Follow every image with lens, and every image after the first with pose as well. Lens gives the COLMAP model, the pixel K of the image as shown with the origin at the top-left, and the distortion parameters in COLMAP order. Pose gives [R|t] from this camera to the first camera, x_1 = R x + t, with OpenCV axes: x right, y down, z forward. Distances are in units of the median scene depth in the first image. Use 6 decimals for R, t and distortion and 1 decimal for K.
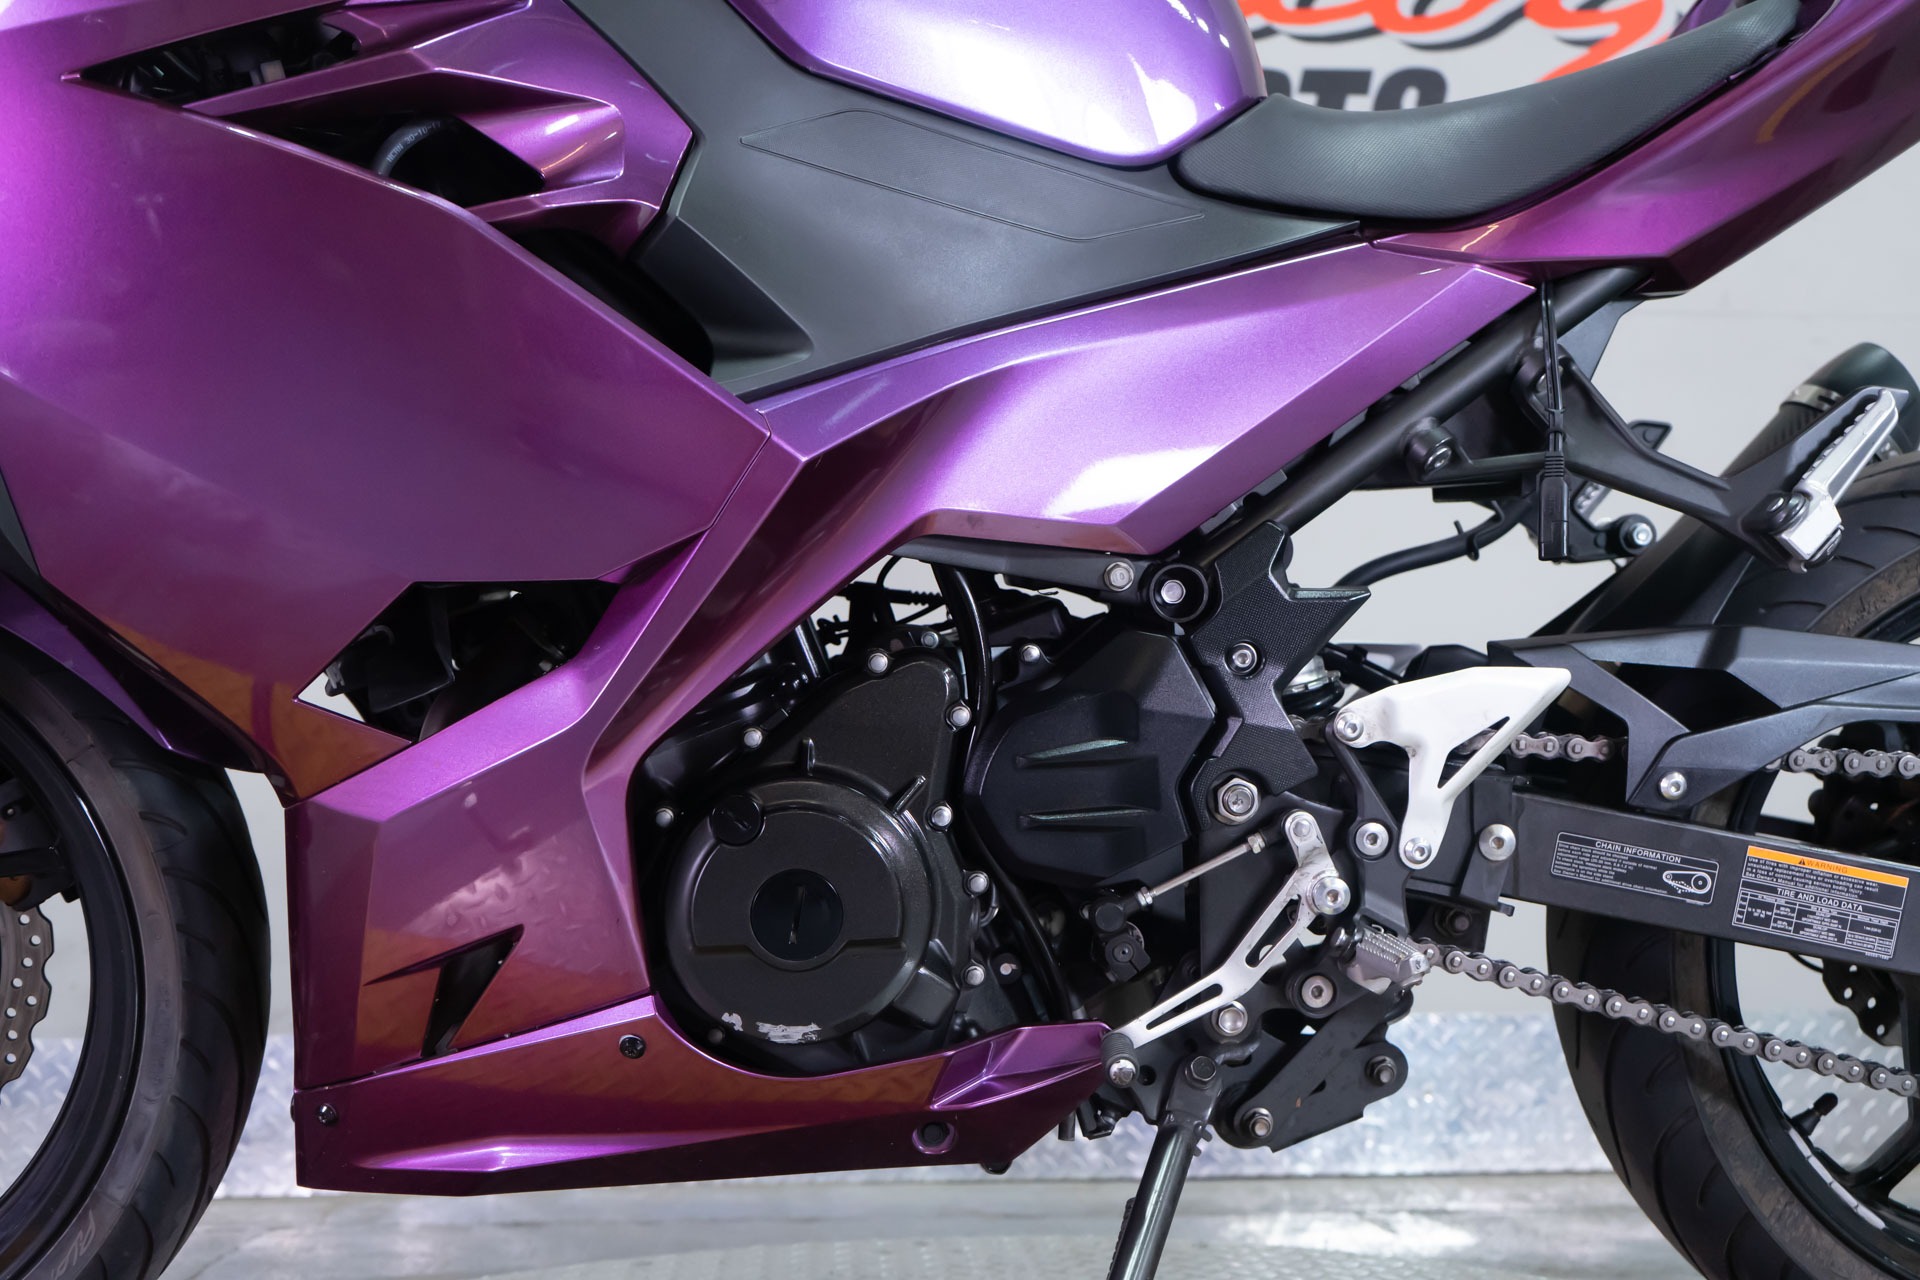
lens RADIAL K [[2171.9, 0, 948.7], [0, 2171.9, 634.9], [0, 0, 1]] dist [0.012302, 0.000000]
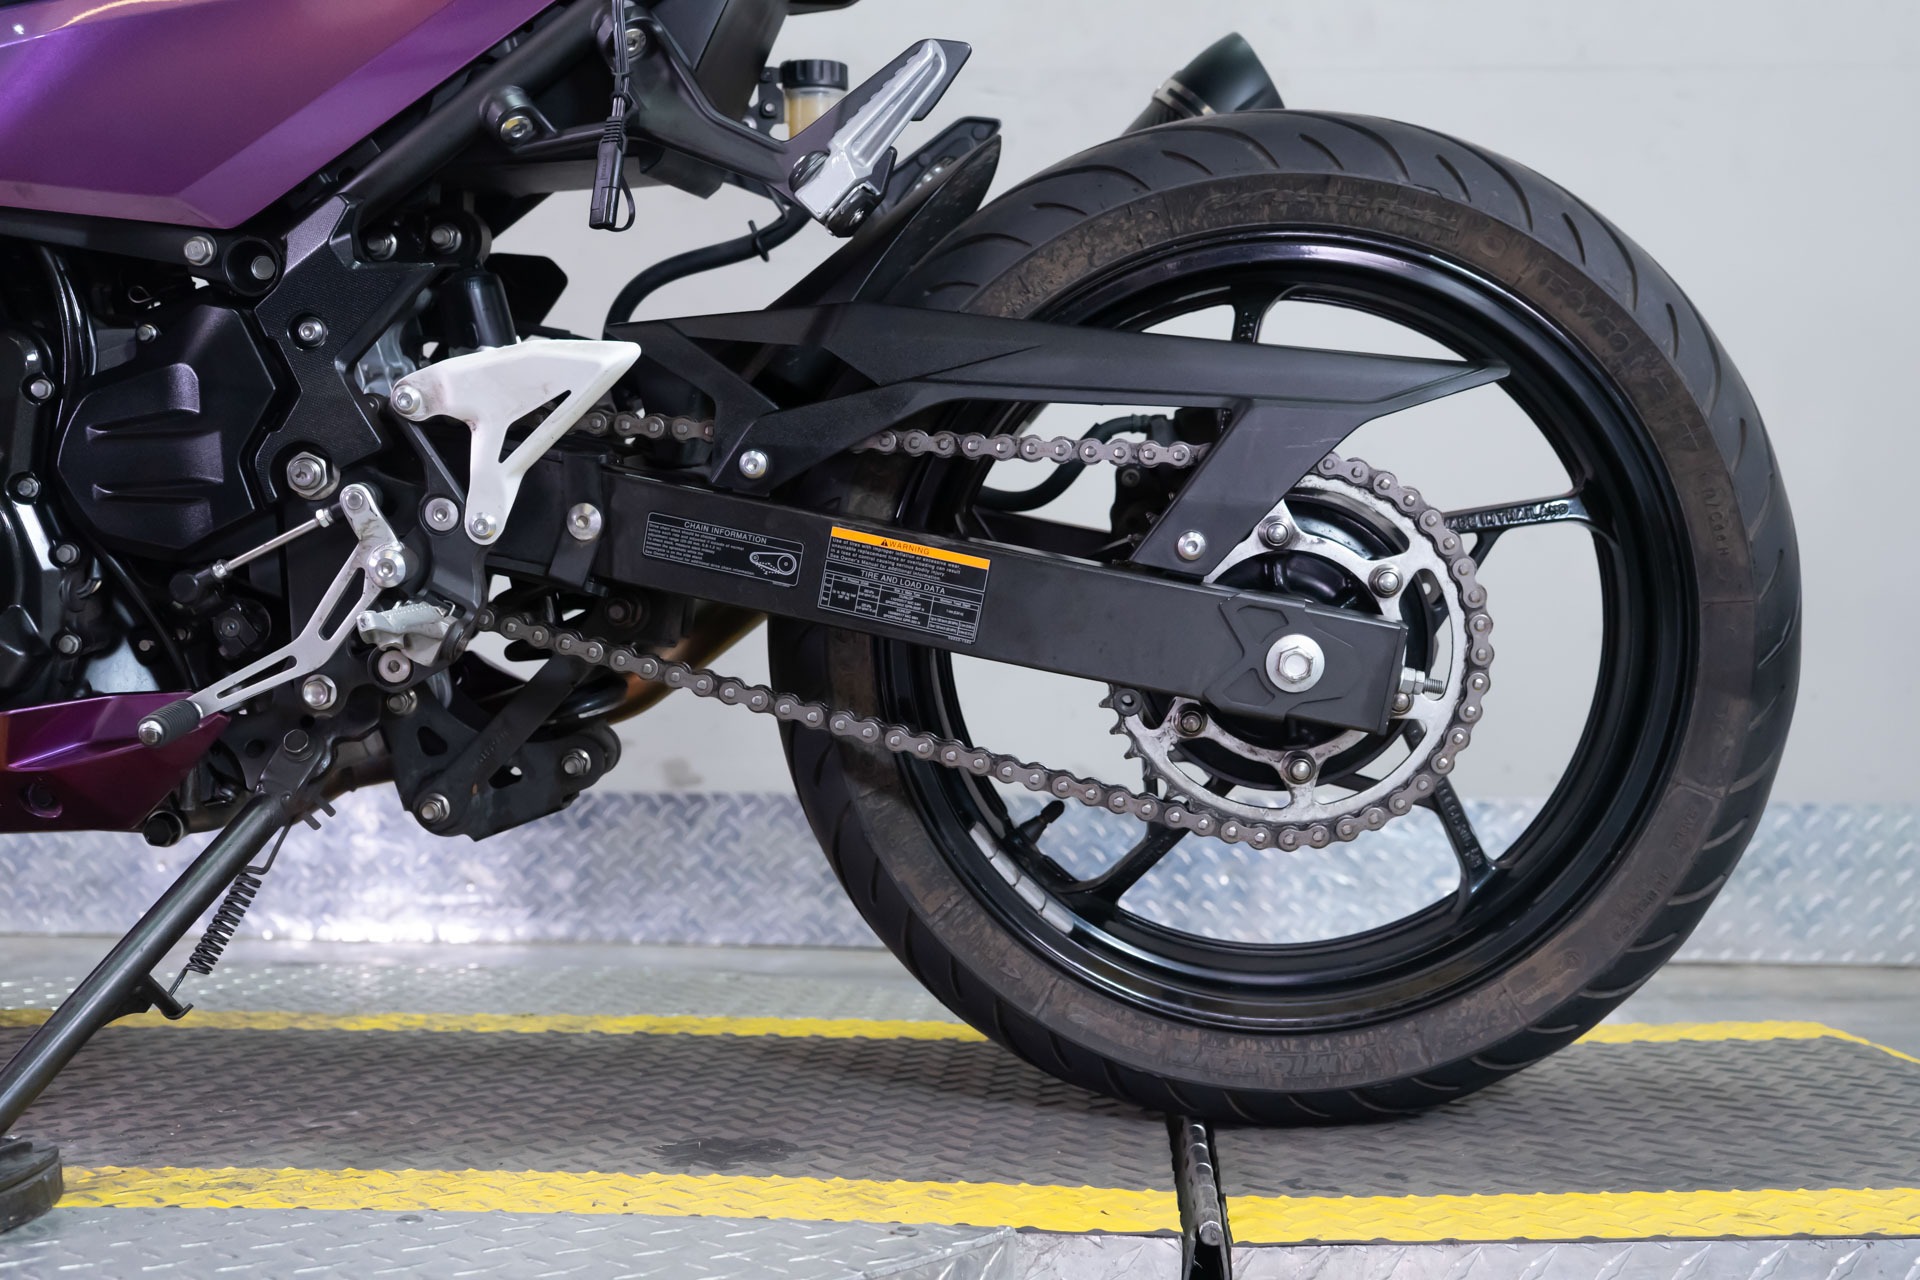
lens RADIAL K [[2171.9, 0, 960.6], [0, 2171.9, 635.6], [0, 0, 1]] dist [0.012302, 0.000000]
pose [[0.990557, 0.012813, -0.136503, 0.561447], [-0.002619, 0.997210, 0.074599, 0.073501], [0.137078, -0.073537, 0.987827, 0.043515]]
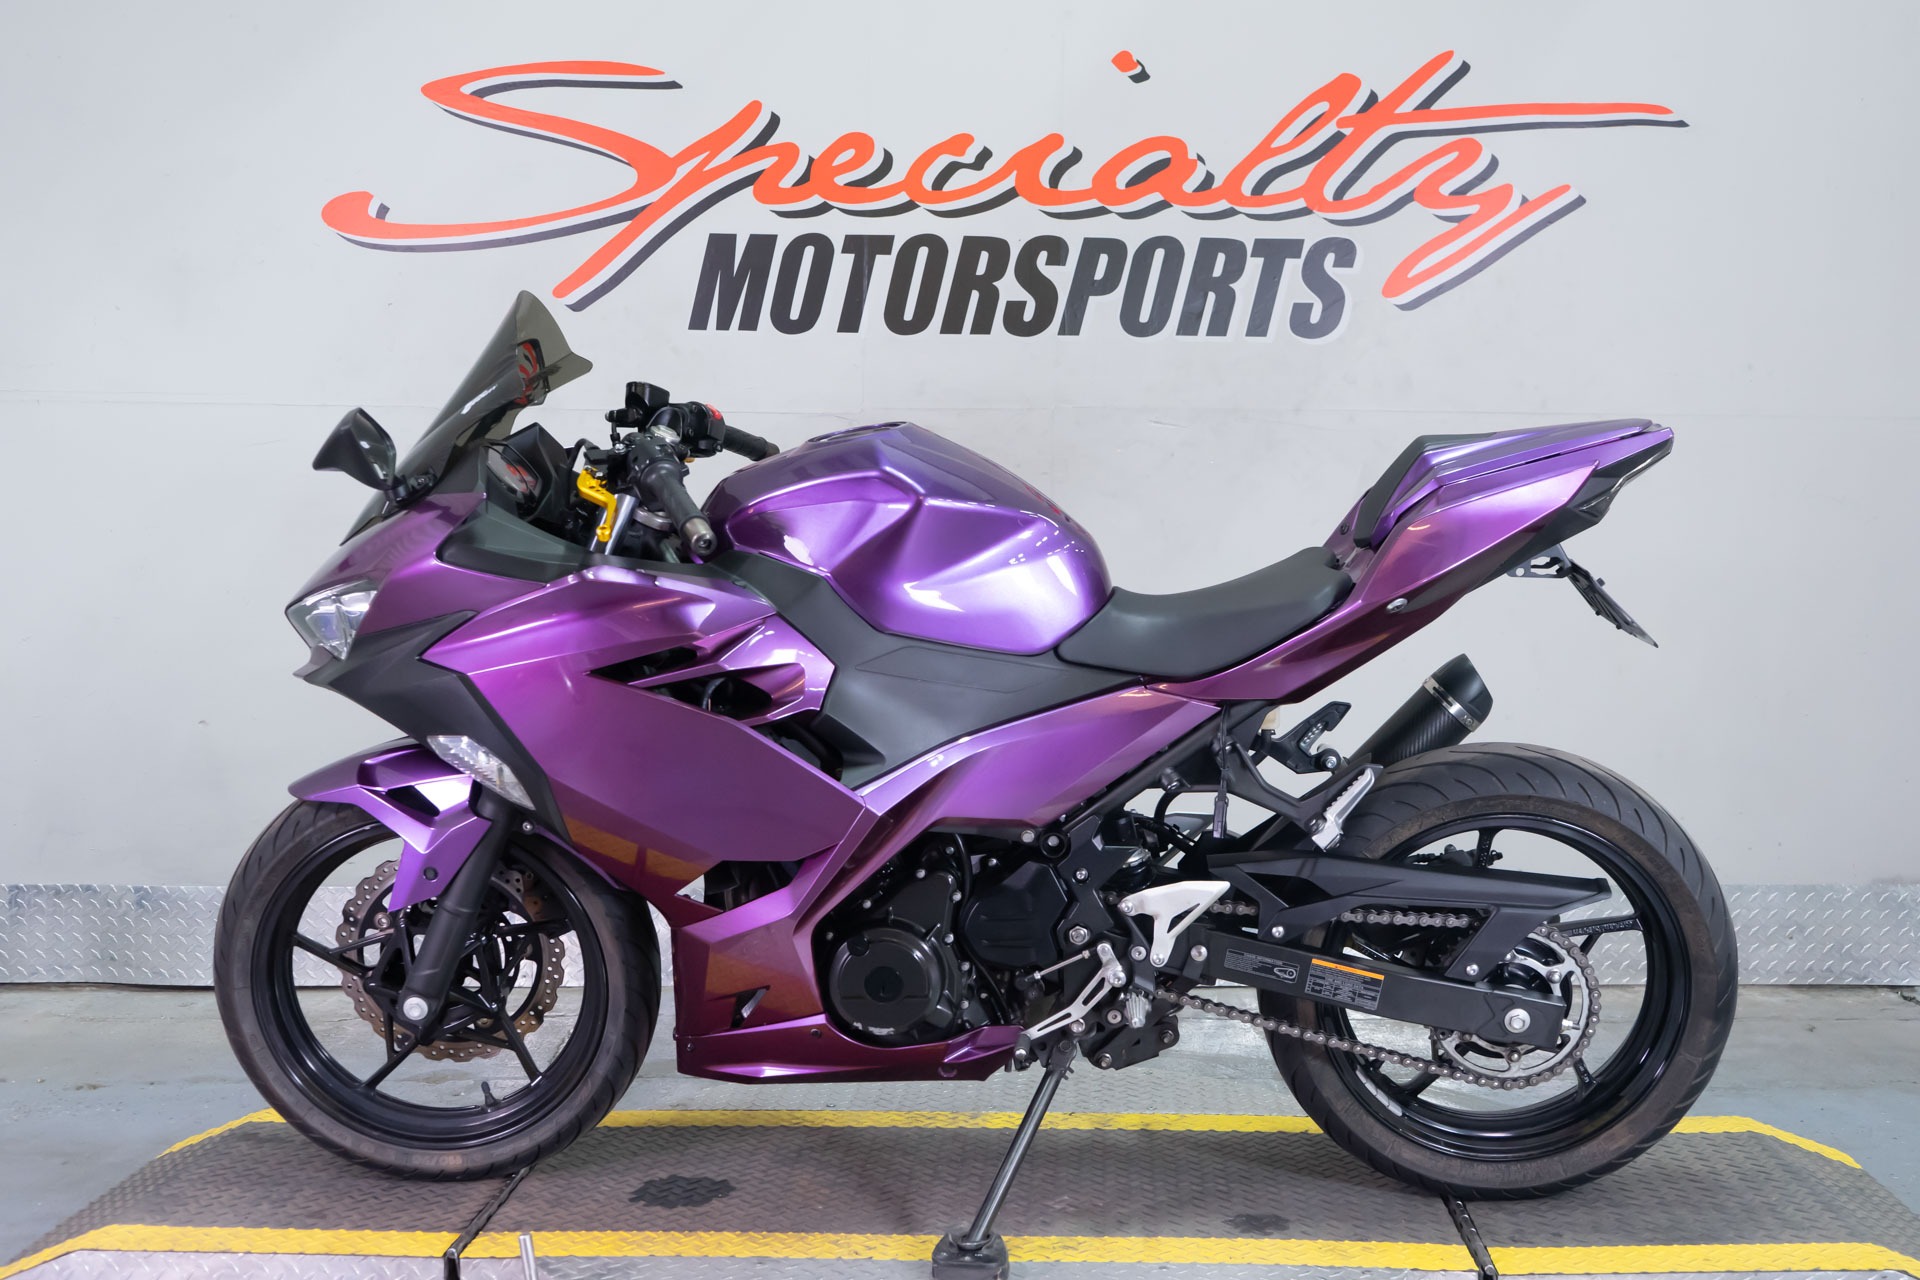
lens RADIAL K [[2171.9, 0, 955.5], [0, 2171.9, 629.3], [0, 0, 1]] dist [0.012302, 0.000000]
pose [[0.991327, 0.015689, -0.130478, 0.292602], [0.005661, 0.986828, 0.161671, -0.598778], [0.131296, -0.161007, 0.978181, -1.169429]]
